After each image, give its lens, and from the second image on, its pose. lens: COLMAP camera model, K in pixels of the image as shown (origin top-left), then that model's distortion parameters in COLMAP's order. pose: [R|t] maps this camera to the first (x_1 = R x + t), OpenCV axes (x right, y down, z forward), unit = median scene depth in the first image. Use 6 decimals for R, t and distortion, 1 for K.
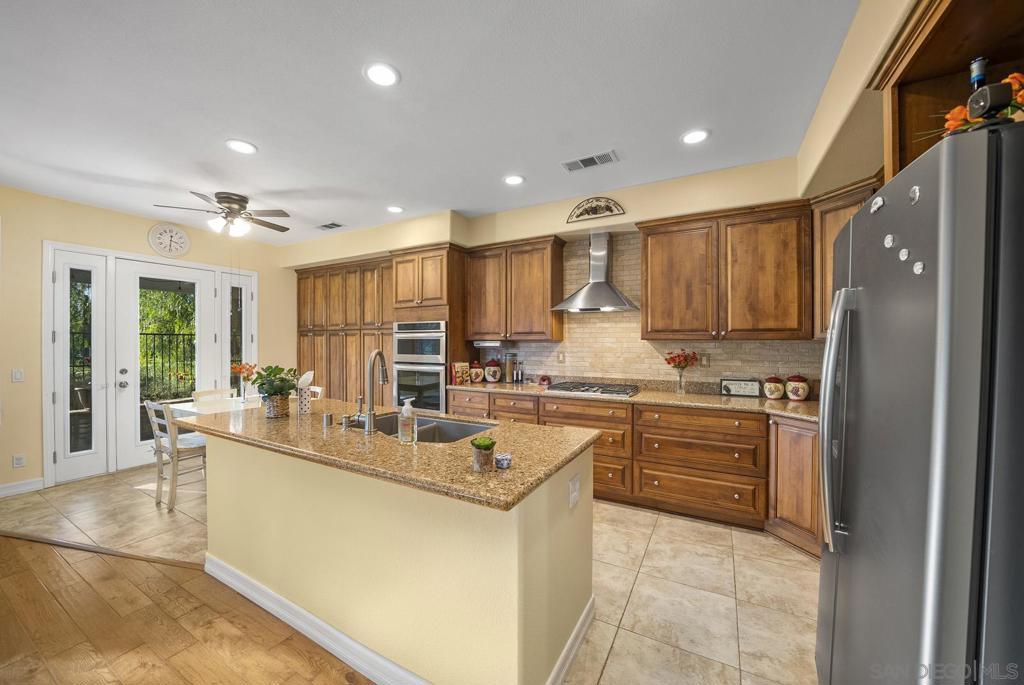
lens RADIAL K [[377.7, 0, 512.0], [0, 377.7, 342.5], [0, 0, 1]] dist [-0.021124, 0.000048]
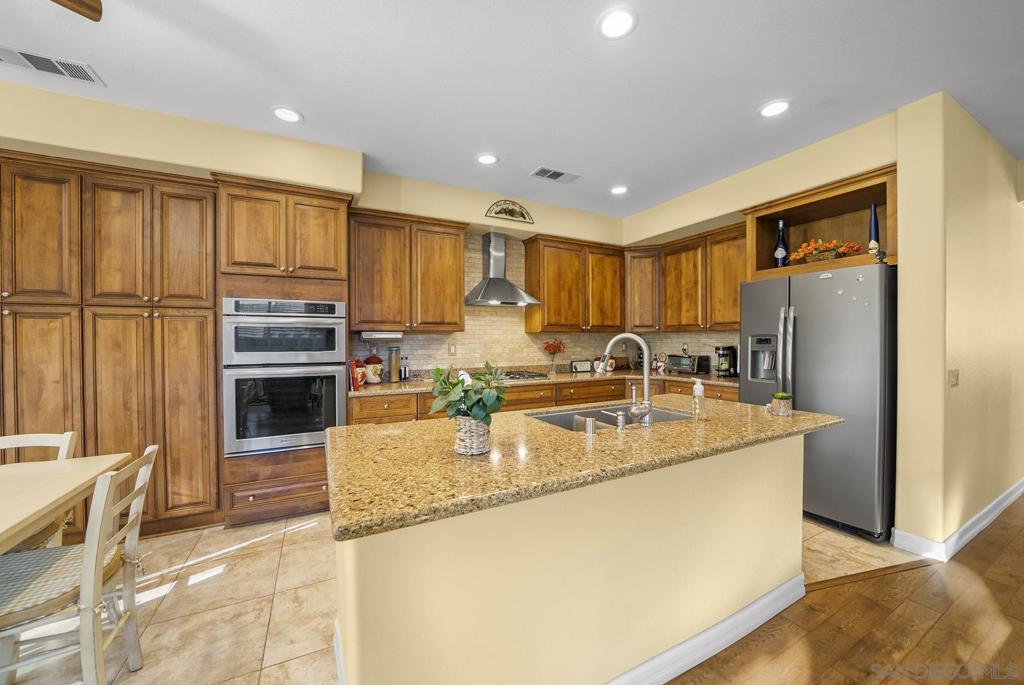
lens RADIAL K [[373.1, 0, 509.6], [0, 373.1, 342.4], [0, 0, 1]] dist [-0.021806, 0.000232]
pose [[0.556475, -0.007734, 0.830828, -0.646135], [0.004245, 0.999970, 0.006465, 0.016784], [-0.830853, -0.000071, 0.556492, 0.383546]]
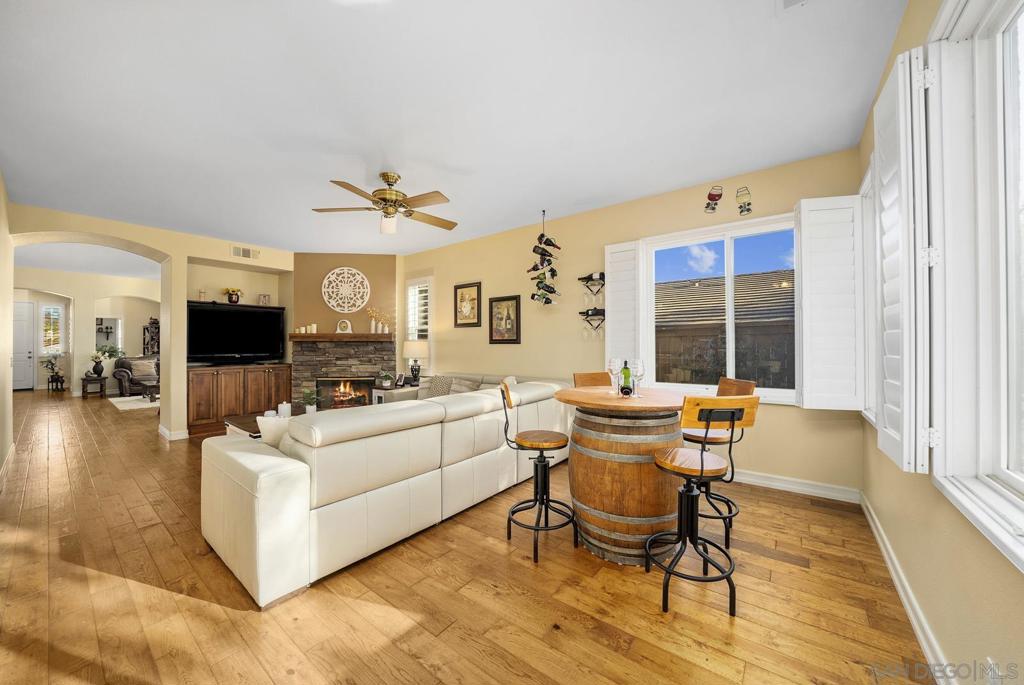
lens RADIAL K [[367.4, 0, 512.0], [0, 367.4, 342.5], [0, 0, 1]] dist [-0.020555, 0.000418]
pose [[-0.988898, 0.004498, 0.148527, -0.922963], [0.003502, 0.999970, -0.006967, 0.037273], [-0.148554, -0.006369, -0.988884, 0.669988]]
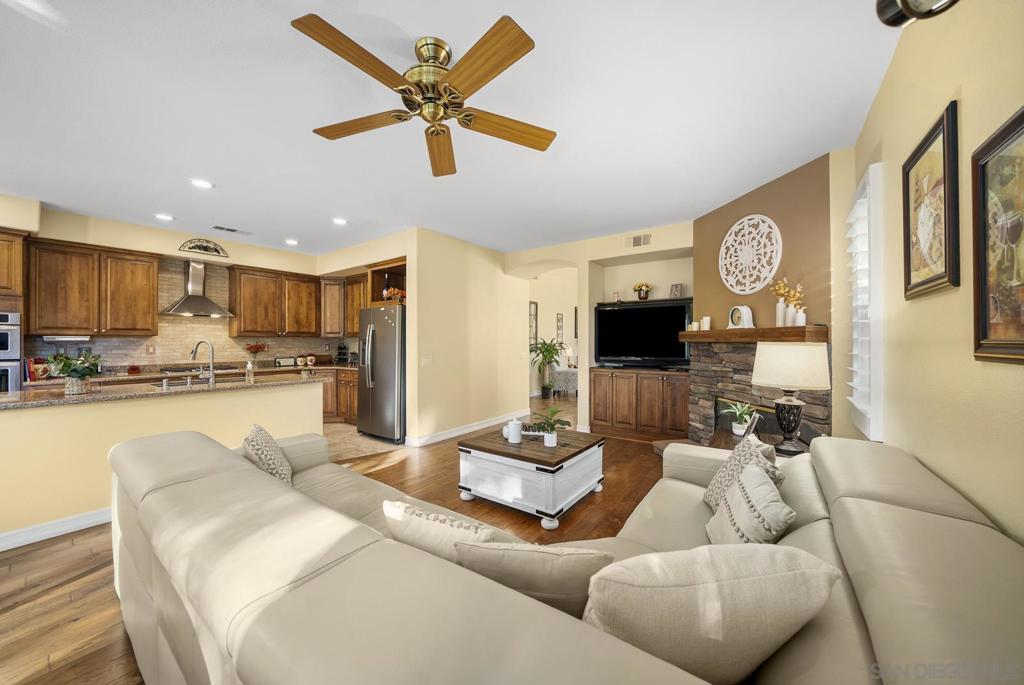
lens RADIAL K [[363.1, 0, 508.2], [0, 363.1, 342.8], [0, 0, 1]] dist [-0.025478, 0.003014]
pose [[0.127759, -0.002935, 0.991801, -0.967801], [0.000950, 0.999996, 0.002836, 0.016079], [-0.991805, 0.000580, 0.127762, -0.342749]]
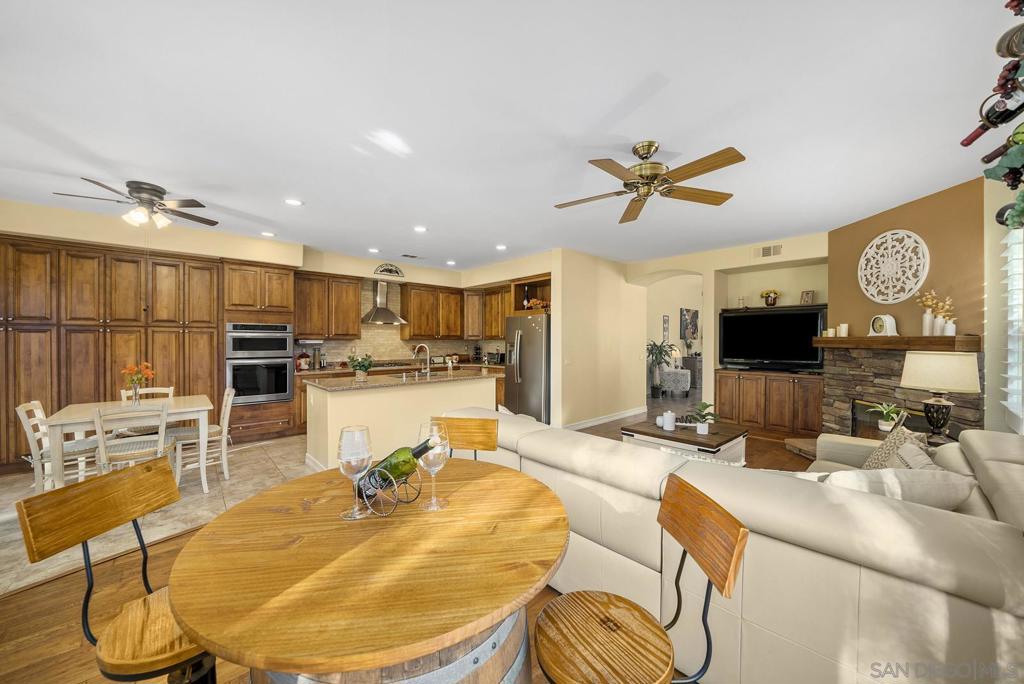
lens RADIAL K [[366.2, 0, 509.7], [0, 366.2, 341.7], [0, 0, 1]] dist [-0.020462, 0.000372]
pose [[0.325880, -0.003304, 0.945405, -1.254554], [-0.002306, 0.999988, 0.004289, -0.004041], [-0.945408, -0.003578, 0.325868, -0.160115]]
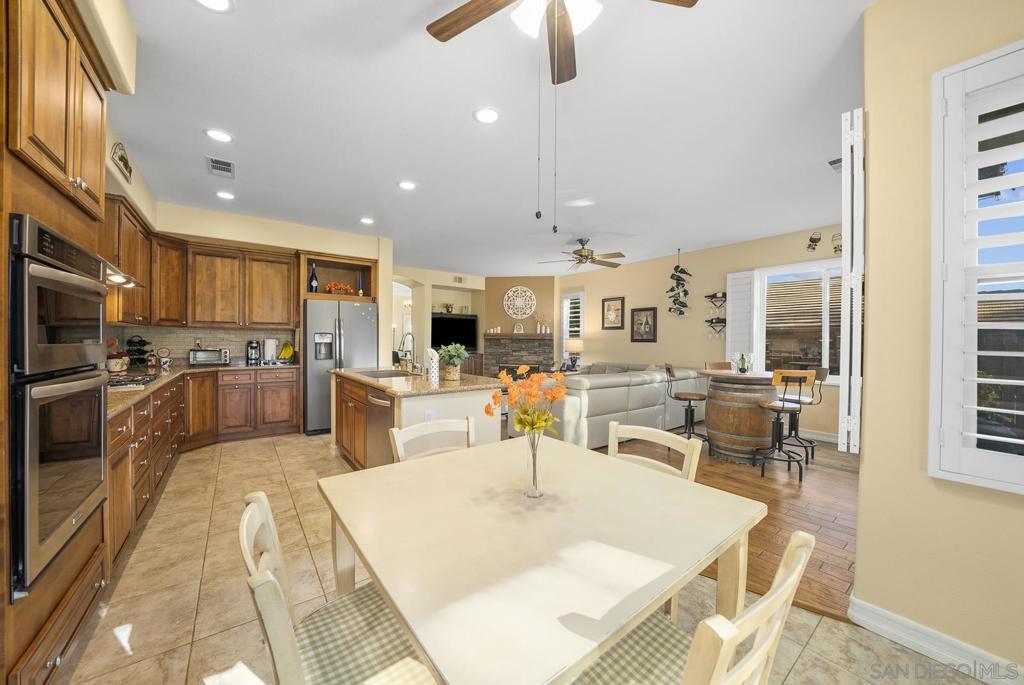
lens RADIAL K [[363.1, 0, 508.2], [0, 363.1, 342.8], [0, 0, 1]] dist [-0.025478, 0.003014]
pose [[-0.911973, -0.009114, 0.410148, -0.822650], [-0.007643, 0.999957, 0.005225, 0.031461], [-0.410178, 0.001630, -0.912004, 1.289992]]
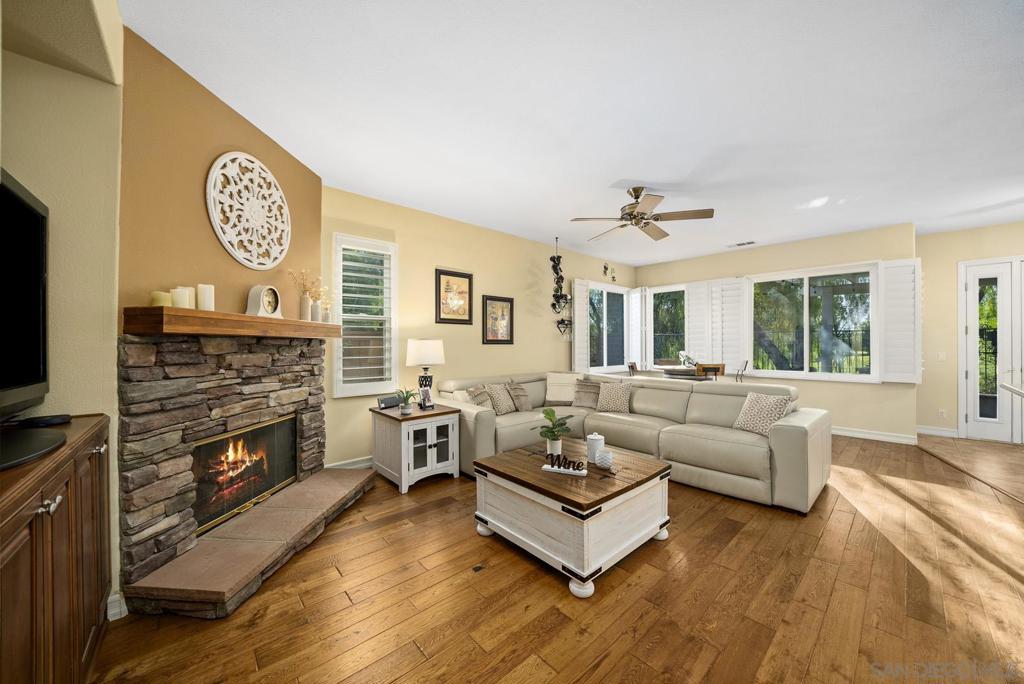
lens RADIAL K [[366.2, 0, 509.7], [0, 366.2, 341.7], [0, 0, 1]] dist [-0.020462, 0.000372]
pose [[-0.329710, -0.005762, -0.944065, 0.547061], [0.001220, 0.999978, -0.006529, 0.031995], [0.944081, -0.003304, -0.329696, -0.178329]]
